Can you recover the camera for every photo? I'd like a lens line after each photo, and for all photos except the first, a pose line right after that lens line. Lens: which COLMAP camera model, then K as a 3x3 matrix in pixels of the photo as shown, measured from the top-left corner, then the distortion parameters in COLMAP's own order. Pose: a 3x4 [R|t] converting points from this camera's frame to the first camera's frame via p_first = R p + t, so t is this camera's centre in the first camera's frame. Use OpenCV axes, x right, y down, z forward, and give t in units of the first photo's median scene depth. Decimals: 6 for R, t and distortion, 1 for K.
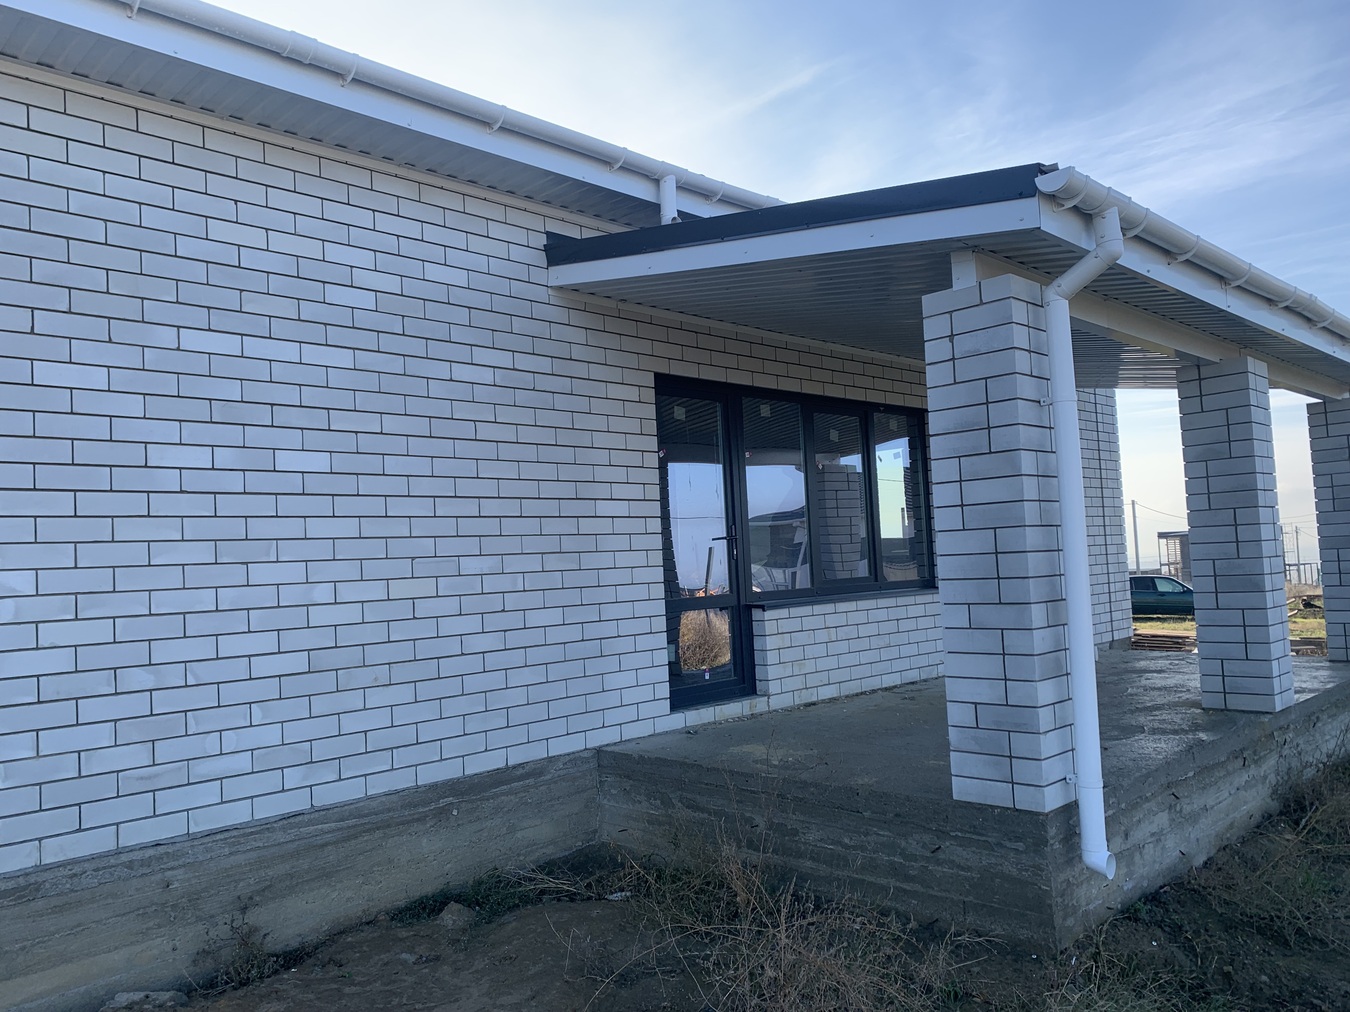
lens RADIAL K [[1019.9, 0, 687.3], [0, 1019.9, 517.6], [0, 0, 1]] dist [0.037589, -0.040046]
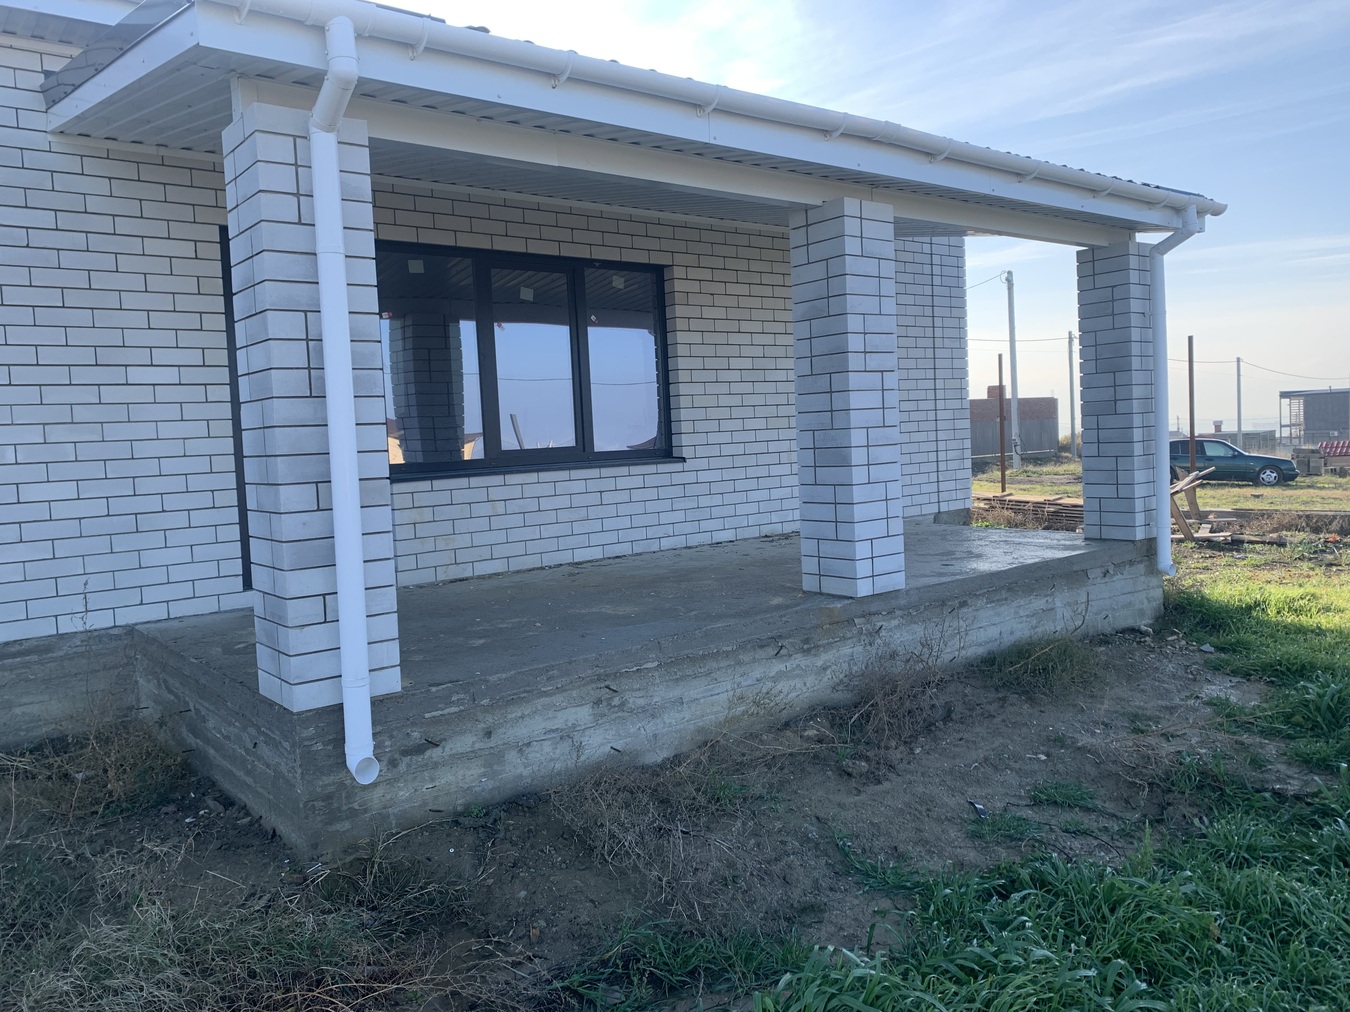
lens RADIAL K [[1019.9, 0, 670.5], [0, 1019.9, 504.2], [0, 0, 1]] dist [0.037589, -0.040046]
pose [[0.995209, 0.007858, -0.097455, 0.493632], [0.004037, 0.992613, 0.121252, -0.004024], [0.097688, -0.121065, 0.987826, 0.097700]]
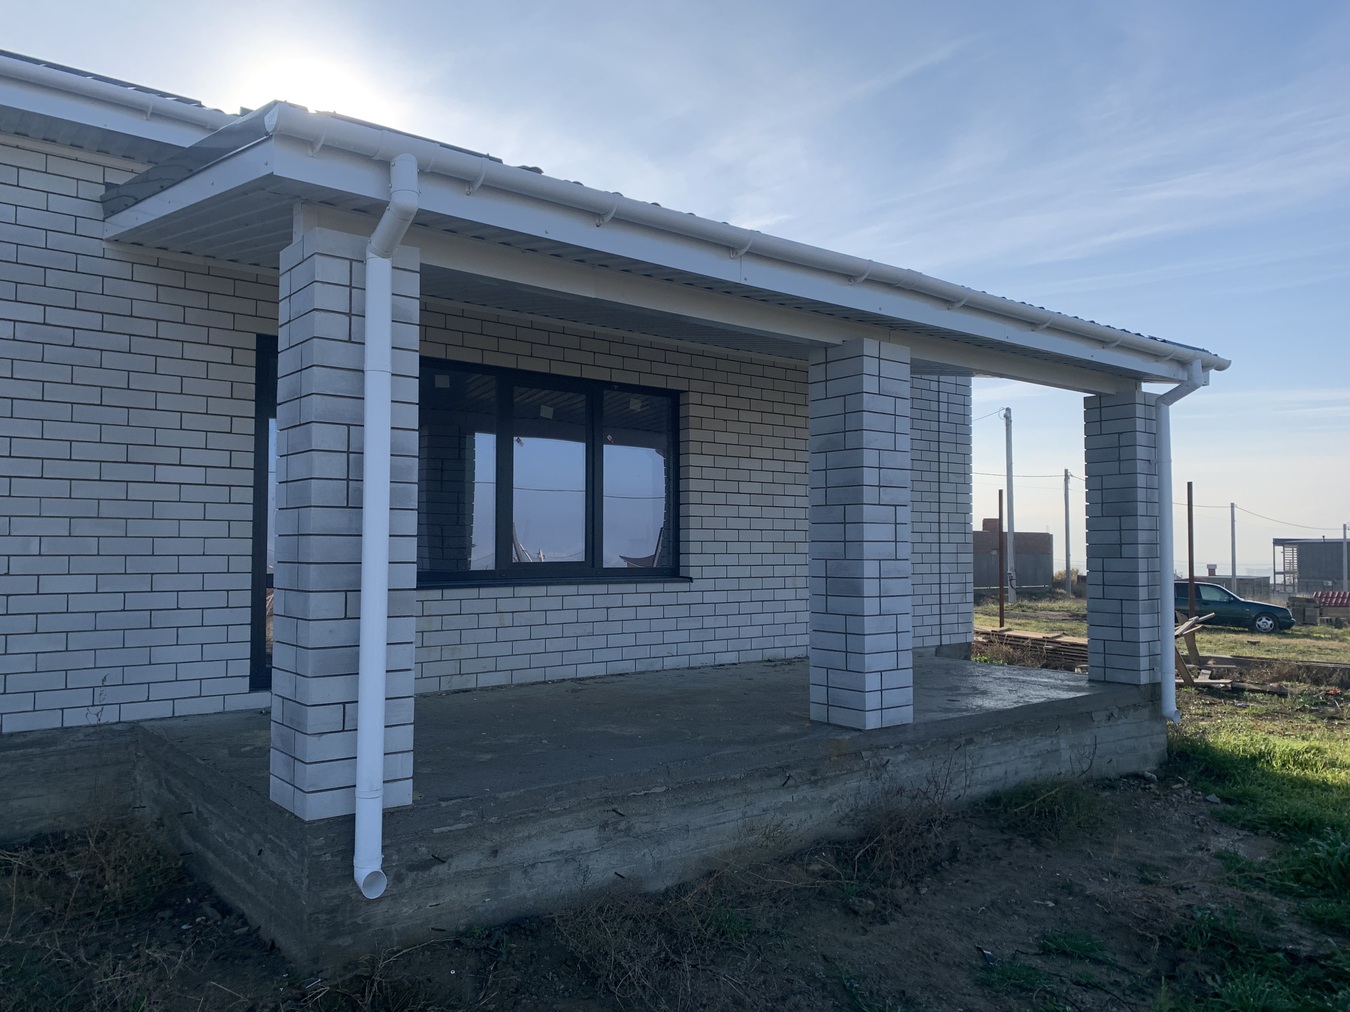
lens RADIAL K [[1019.9, 0, 664.6], [0, 1019.9, 527.8], [0, 0, 1]] dist [0.037589, -0.040046]
pose [[0.993836, 0.048009, -0.099929, 0.476858], [-0.045100, 0.998496, 0.031169, -0.009715], [0.101275, -0.026470, 0.994506, 0.085576]]
